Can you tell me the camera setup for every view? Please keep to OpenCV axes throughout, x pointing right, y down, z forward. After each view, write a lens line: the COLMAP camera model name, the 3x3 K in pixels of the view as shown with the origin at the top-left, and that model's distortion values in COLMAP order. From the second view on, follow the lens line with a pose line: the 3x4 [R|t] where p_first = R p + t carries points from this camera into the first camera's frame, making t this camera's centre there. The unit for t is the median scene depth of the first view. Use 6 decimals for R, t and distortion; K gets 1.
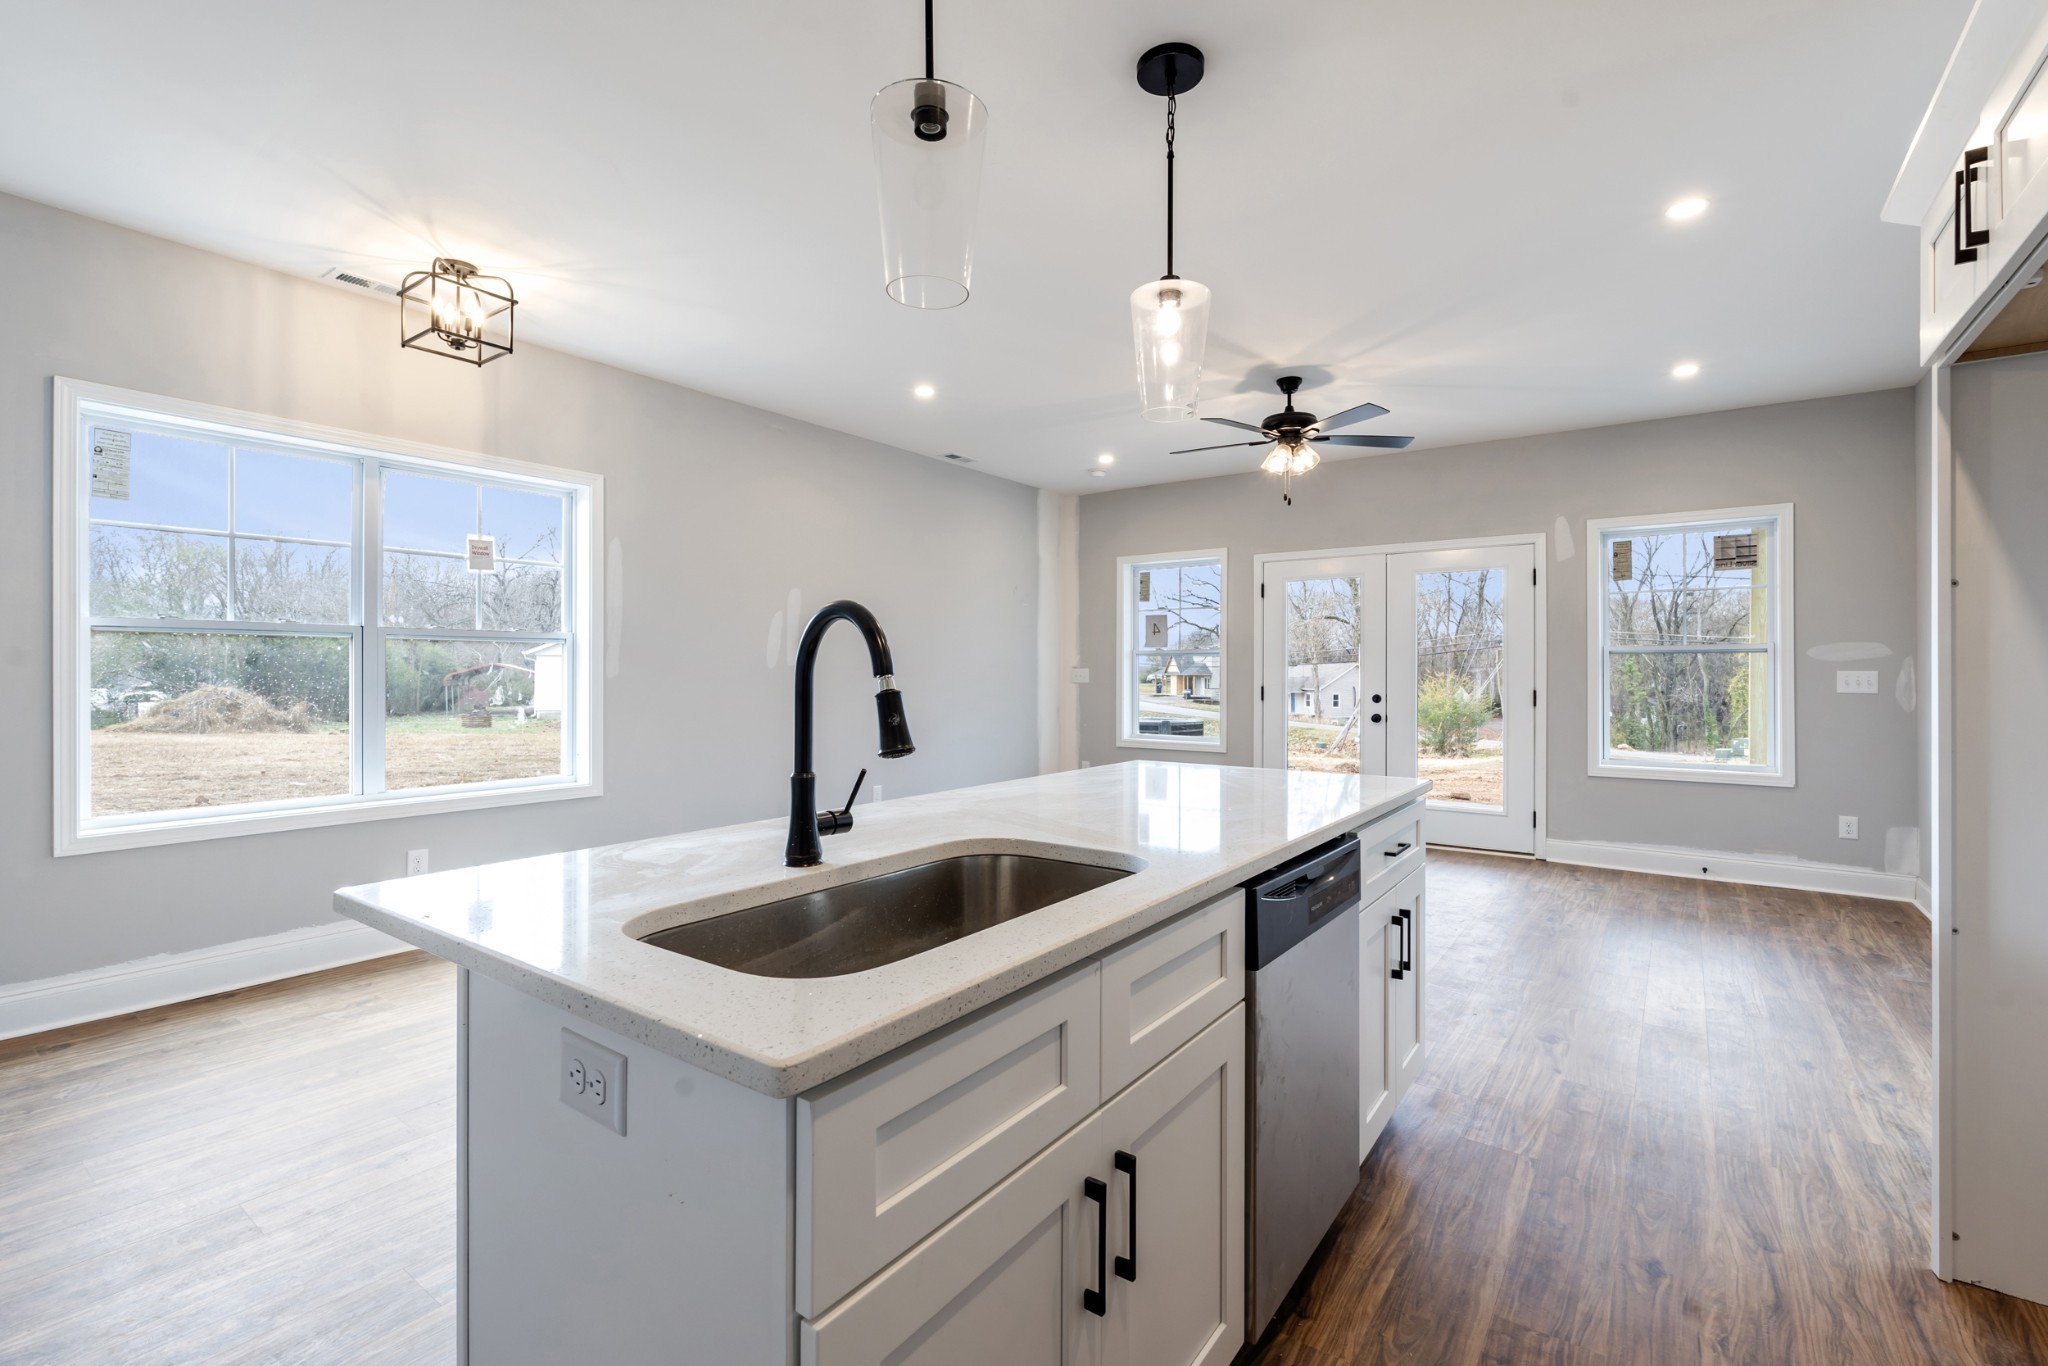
lens RADIAL K [[898.3, 0, 1023.6], [0, 898.3, 675.4], [0, 0, 1]] dist [-0.004156, -0.000173]
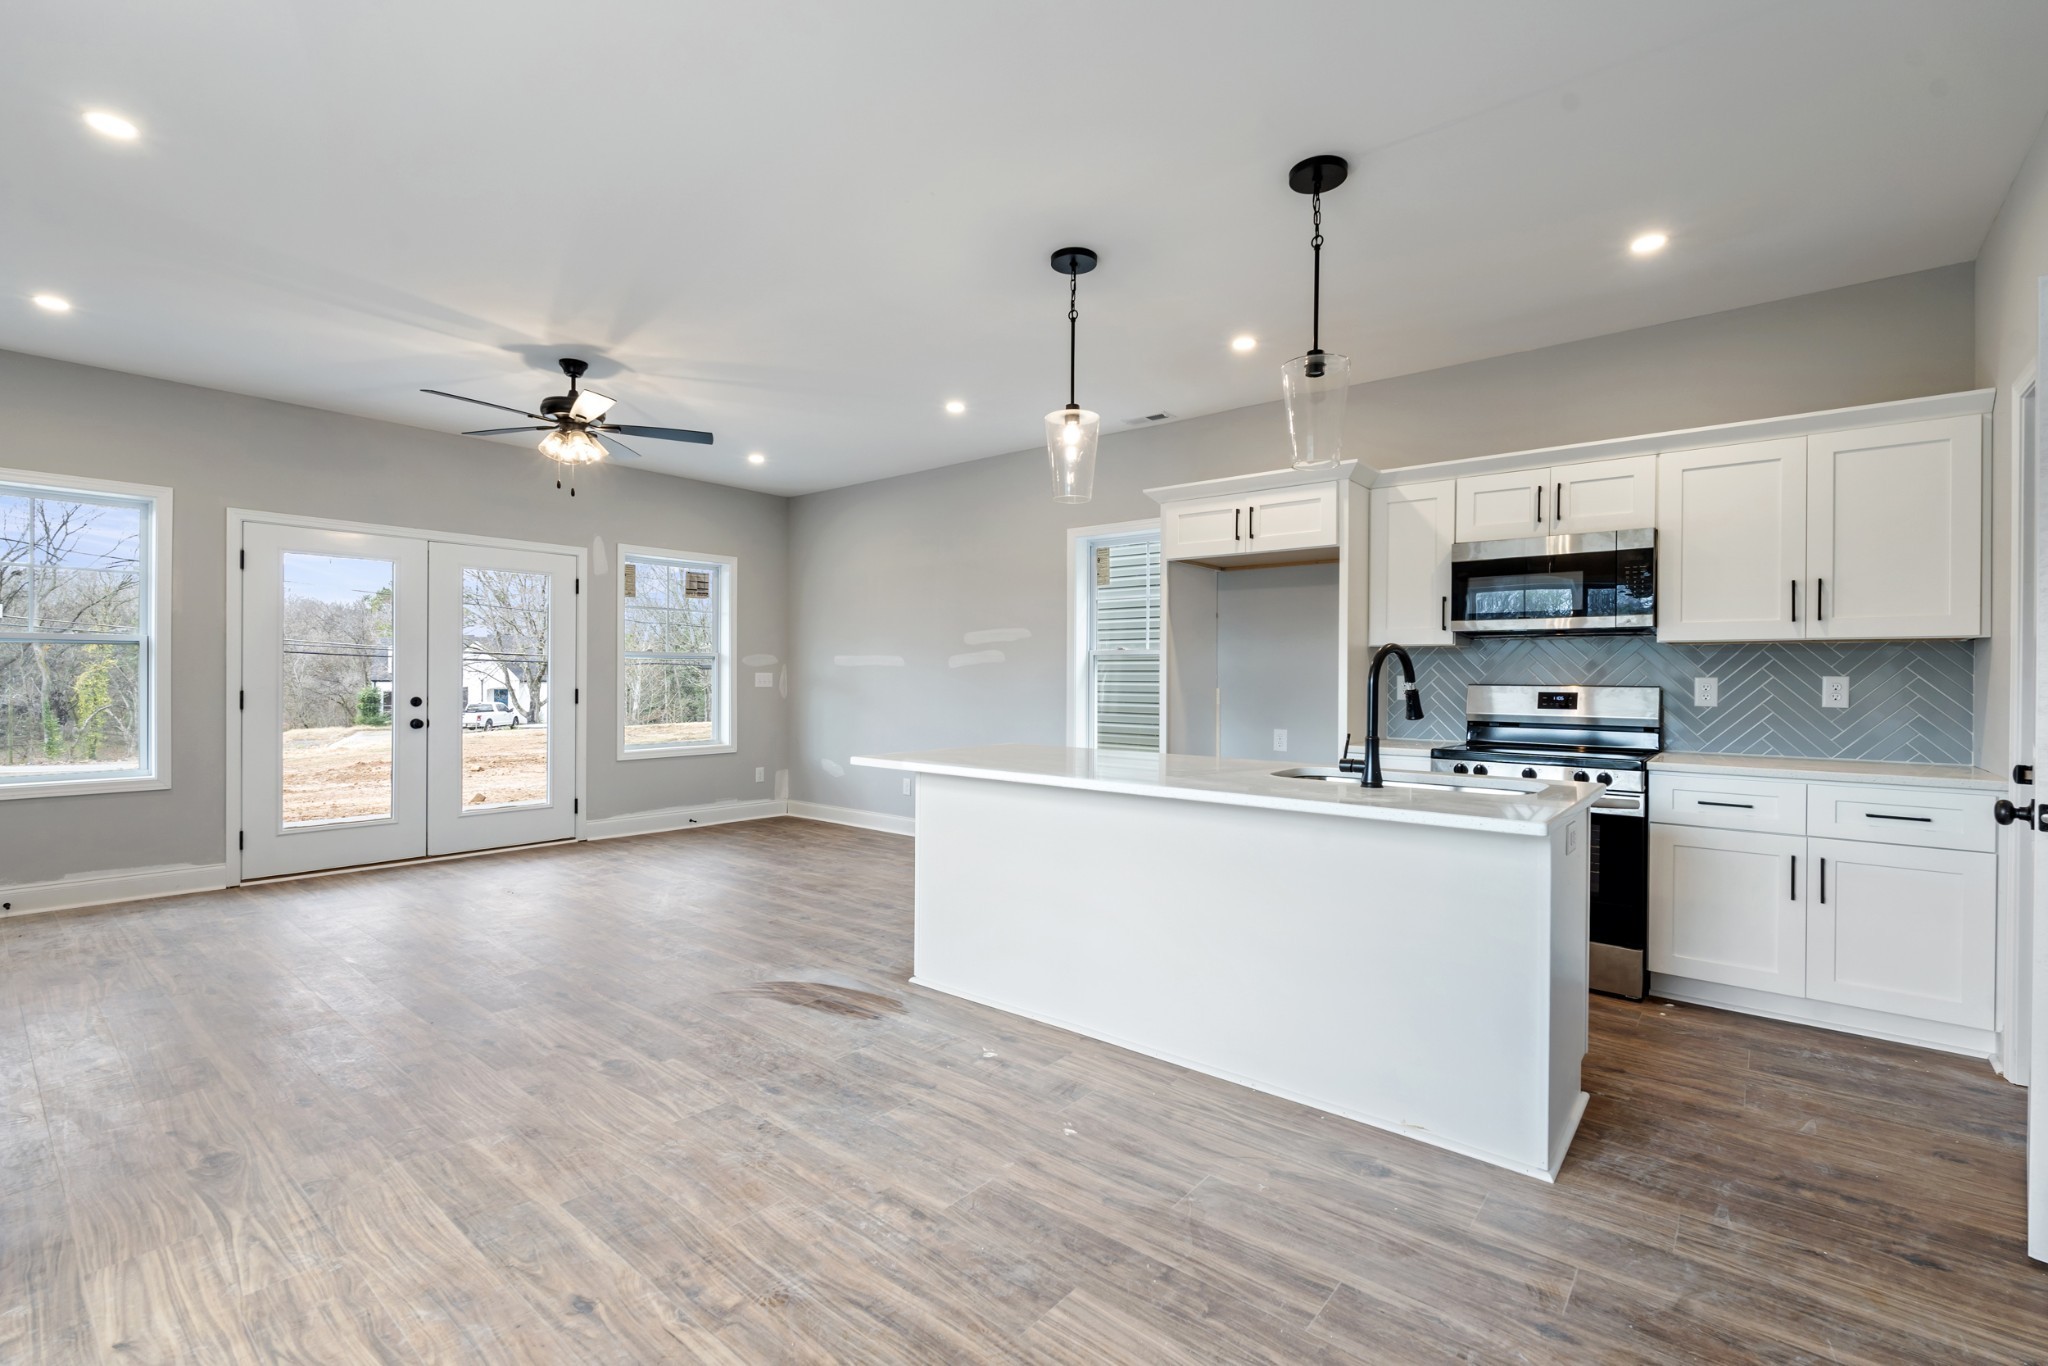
lens RADIAL K [[898.3, 0, 1023.6], [0, 898.3, 675.4], [0, 0, 1]] dist [-0.004156, -0.000173]
pose [[0.059731, -0.001762, 0.998213, -0.612739], [-0.002668, 0.999995, 0.001924, -0.004605], [-0.998211, -0.002778, 0.059726, 0.470874]]
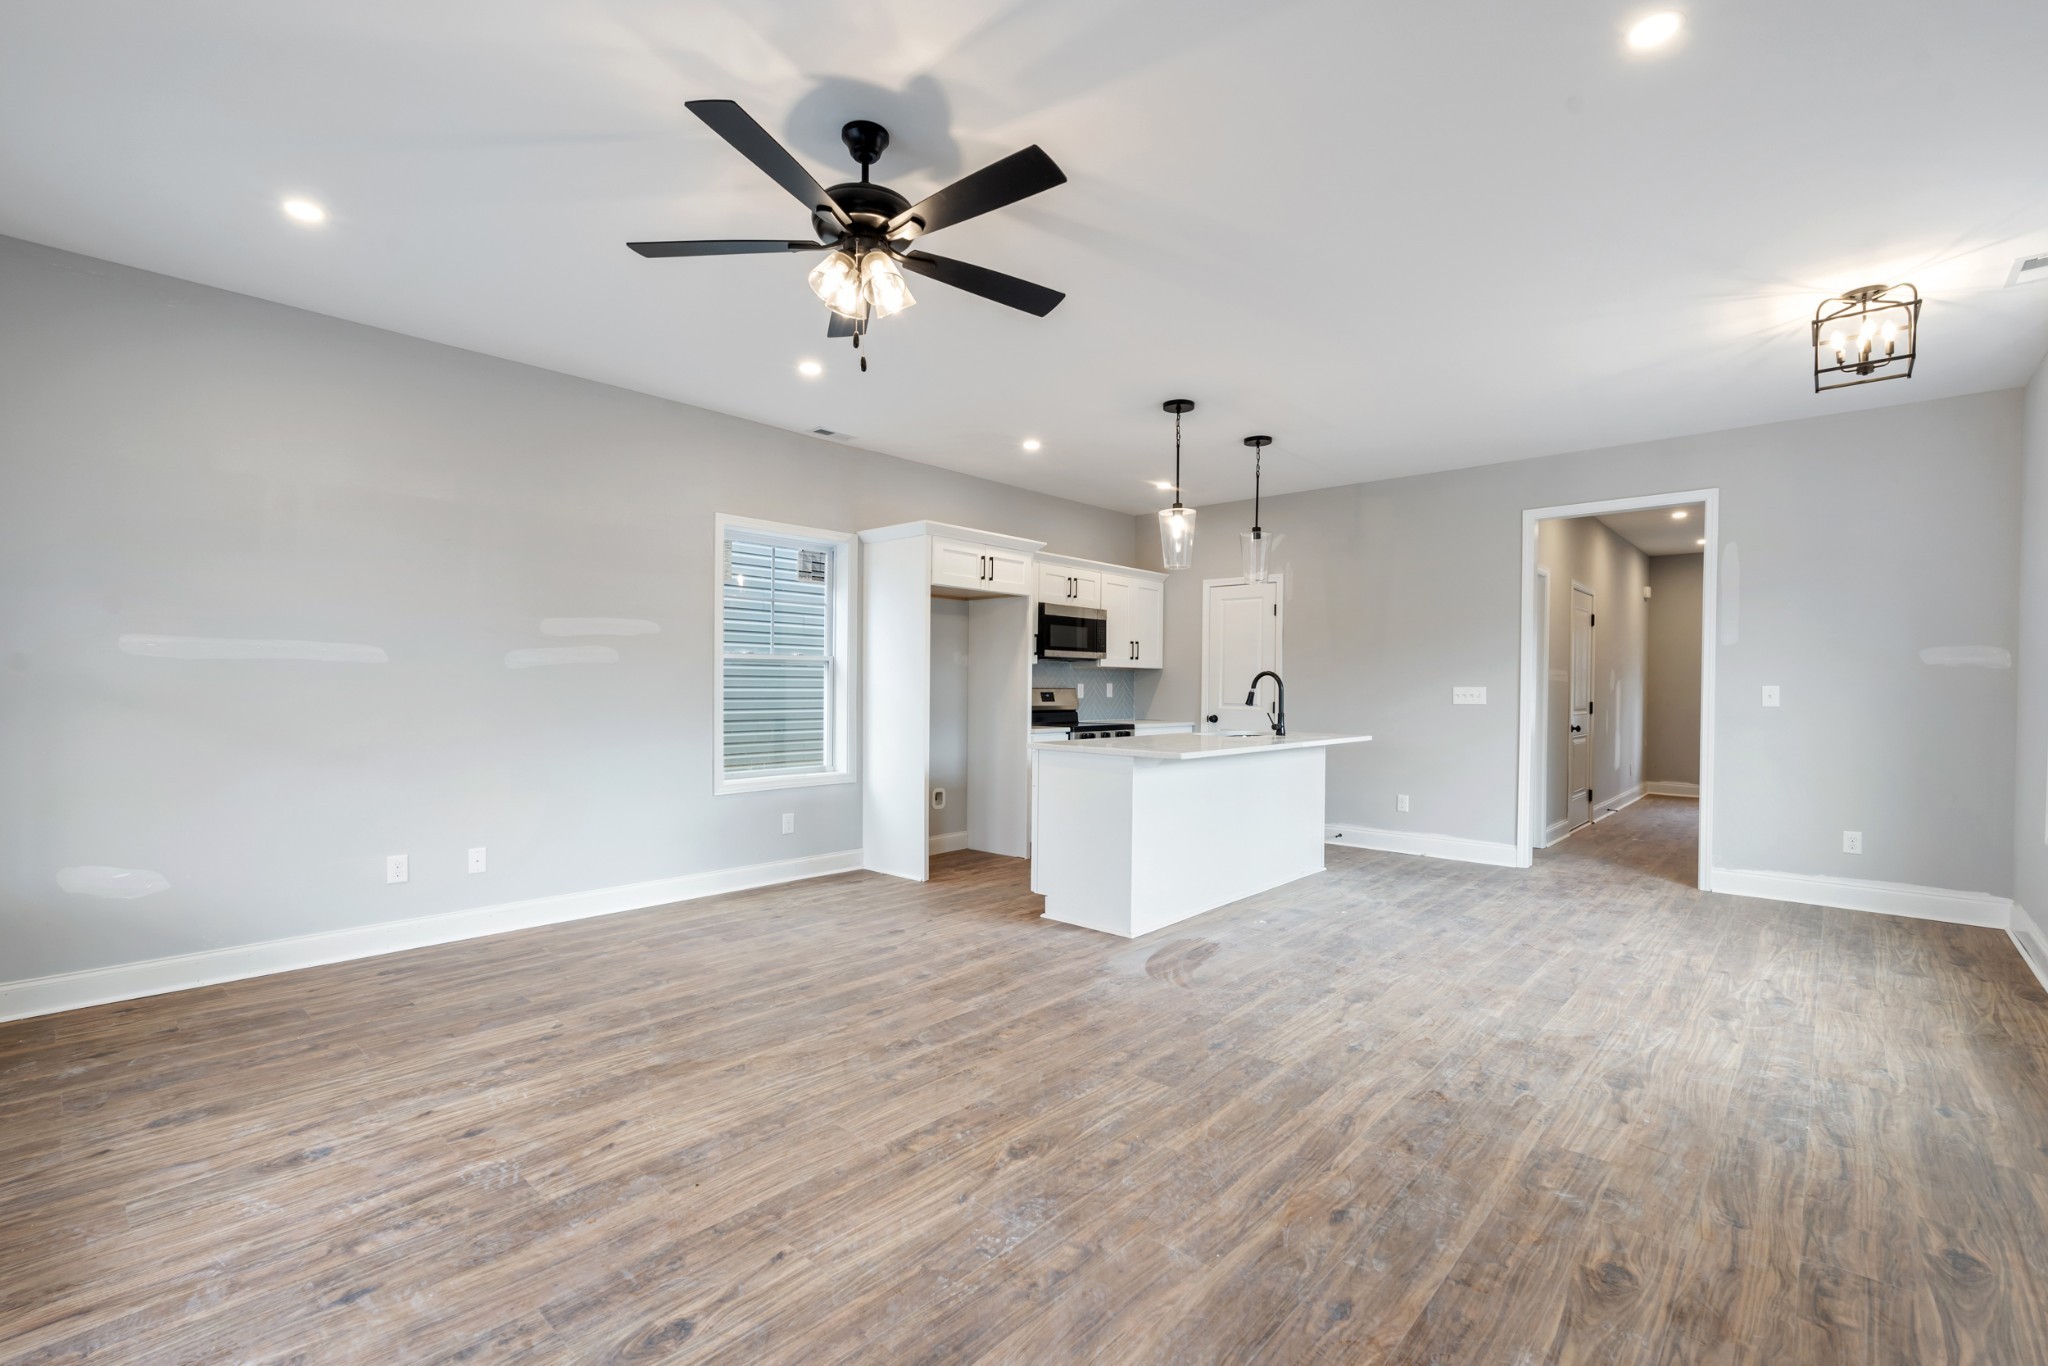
lens RADIAL K [[901.8, 0, 1024.0], [0, 901.8, 691.1], [0, 0, 1]] dist [-0.003853, -0.000232]
pose [[-0.994380, -0.011977, 0.105191, 0.141707], [-0.010920, 0.999884, 0.010626, -0.005713], [-0.105306, 0.009418, -0.994395, 1.519748]]
